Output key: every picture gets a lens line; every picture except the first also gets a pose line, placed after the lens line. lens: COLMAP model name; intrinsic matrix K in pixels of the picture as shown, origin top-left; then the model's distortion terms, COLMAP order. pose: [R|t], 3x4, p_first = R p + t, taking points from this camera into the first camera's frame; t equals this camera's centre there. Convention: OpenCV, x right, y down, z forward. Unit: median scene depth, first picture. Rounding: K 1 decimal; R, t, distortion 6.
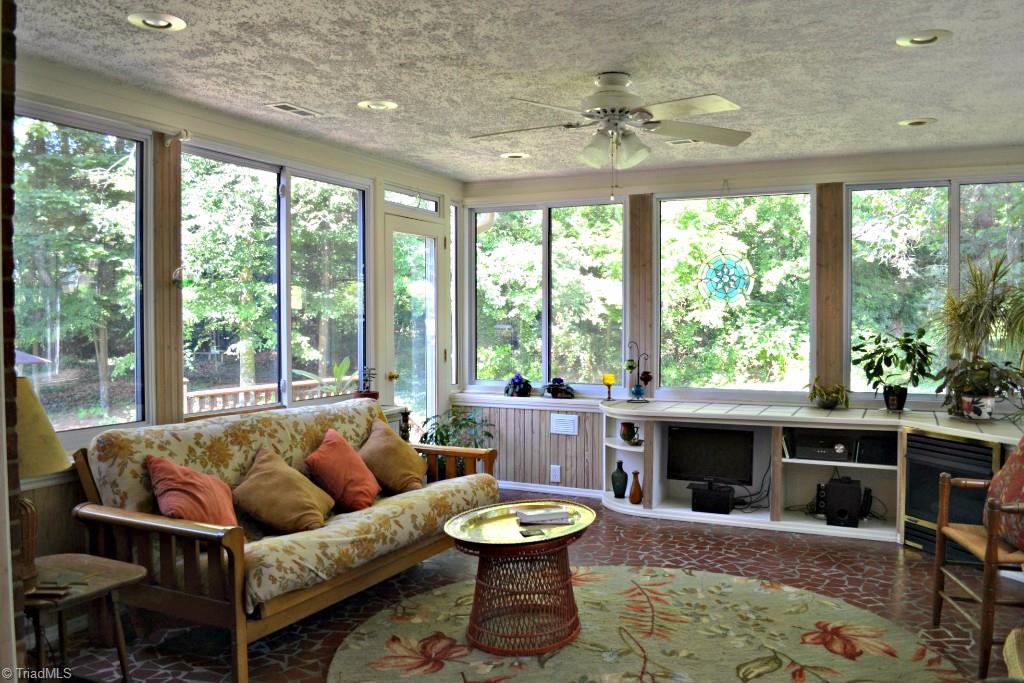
lens RADIAL K [[846.4, 0, 512.1], [0, 846.4, 342.5], [0, 0, 1]] dist [-0.059225, -0.006044]
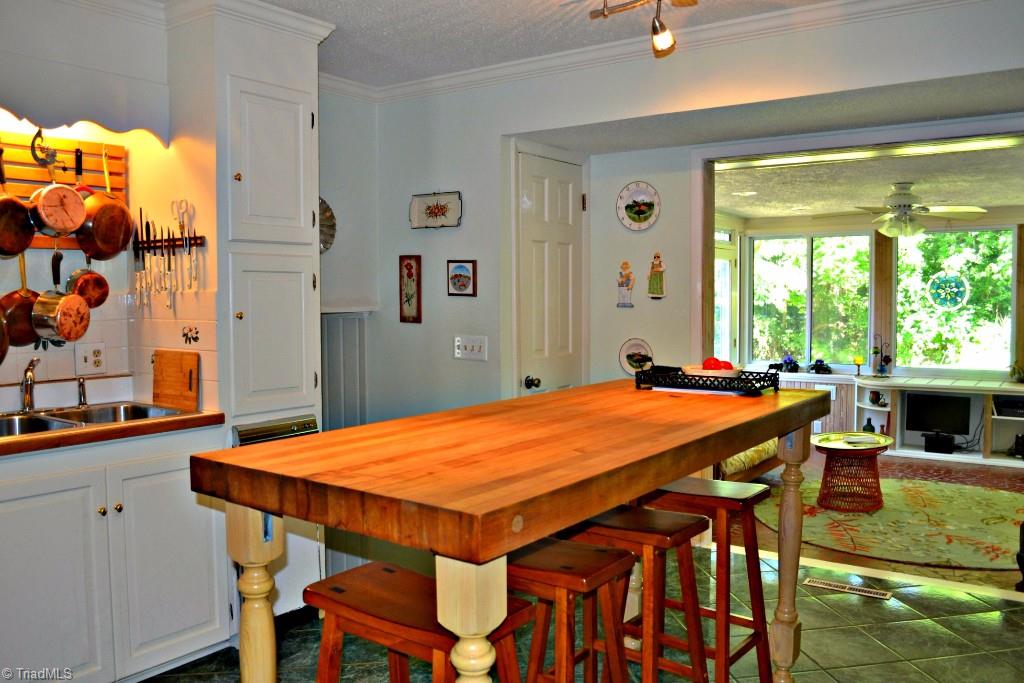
lens RADIAL K [[846.4, 0, 512.6], [0, 846.4, 340.2], [0, 0, 1]] dist [-0.059225, -0.006044]
pose [[0.985939, 0.004201, -0.167052, -0.224284], [-0.000626, 0.999770, 0.021450, -0.020488], [0.167104, -0.021044, 0.985715, -0.479790]]
